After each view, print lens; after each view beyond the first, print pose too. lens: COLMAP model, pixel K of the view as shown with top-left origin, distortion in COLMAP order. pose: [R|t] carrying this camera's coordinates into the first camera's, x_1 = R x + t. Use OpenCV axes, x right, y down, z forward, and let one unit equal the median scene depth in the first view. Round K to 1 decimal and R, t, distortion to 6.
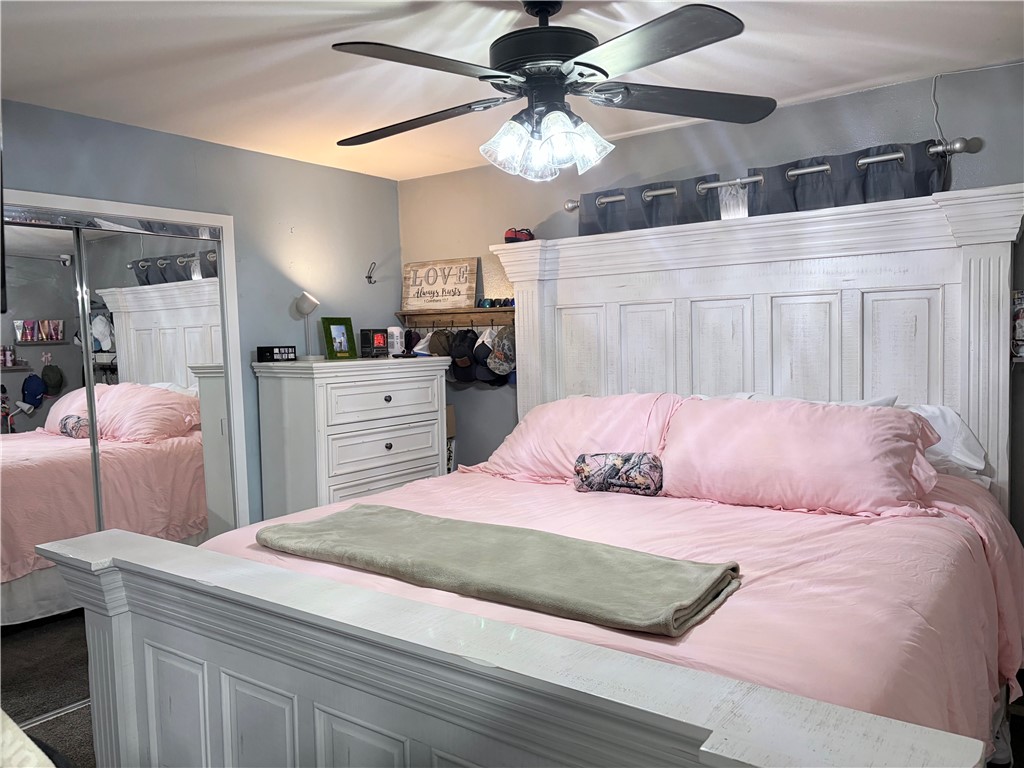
lens RADIAL K [[771.6, 0, 508.7], [0, 771.6, 390.6], [0, 0, 1]] dist [0.061428, -0.070088]
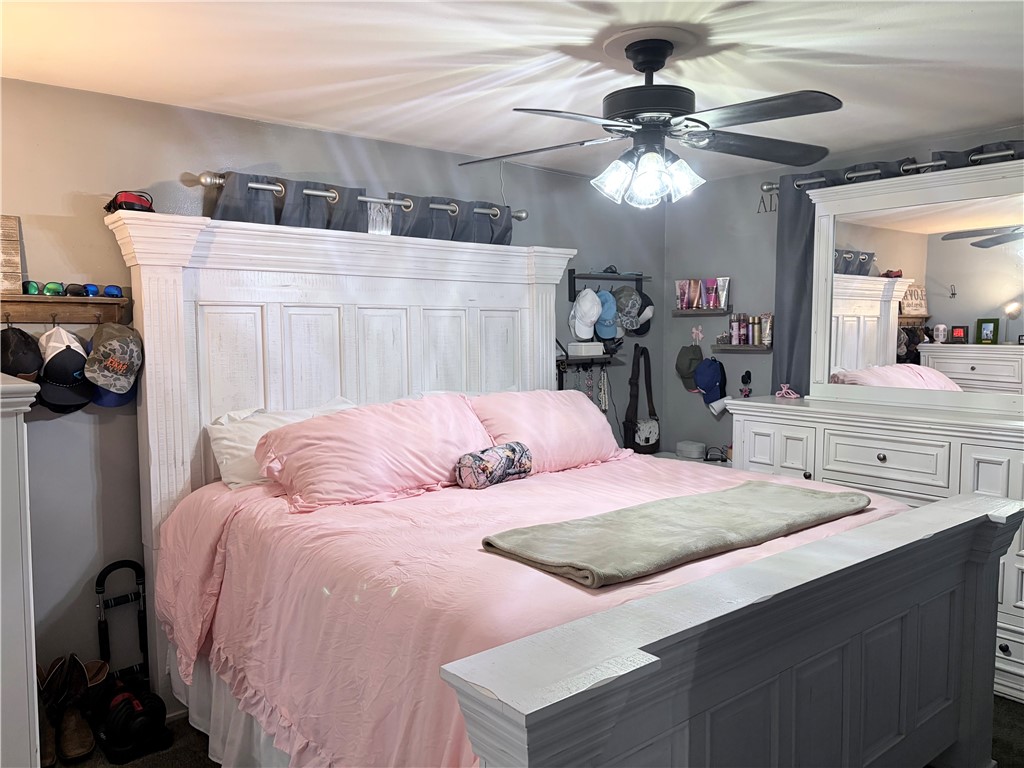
lens RADIAL K [[771.6, 0, 508.9], [0, 771.6, 380.8], [0, 0, 1]] dist [0.061428, -0.070088]
pose [[0.244596, -0.035616, 0.968971, -0.759319], [0.070852, 0.997310, 0.018772, -0.025613], [-0.967033, 0.064062, 0.246461, 0.597492]]
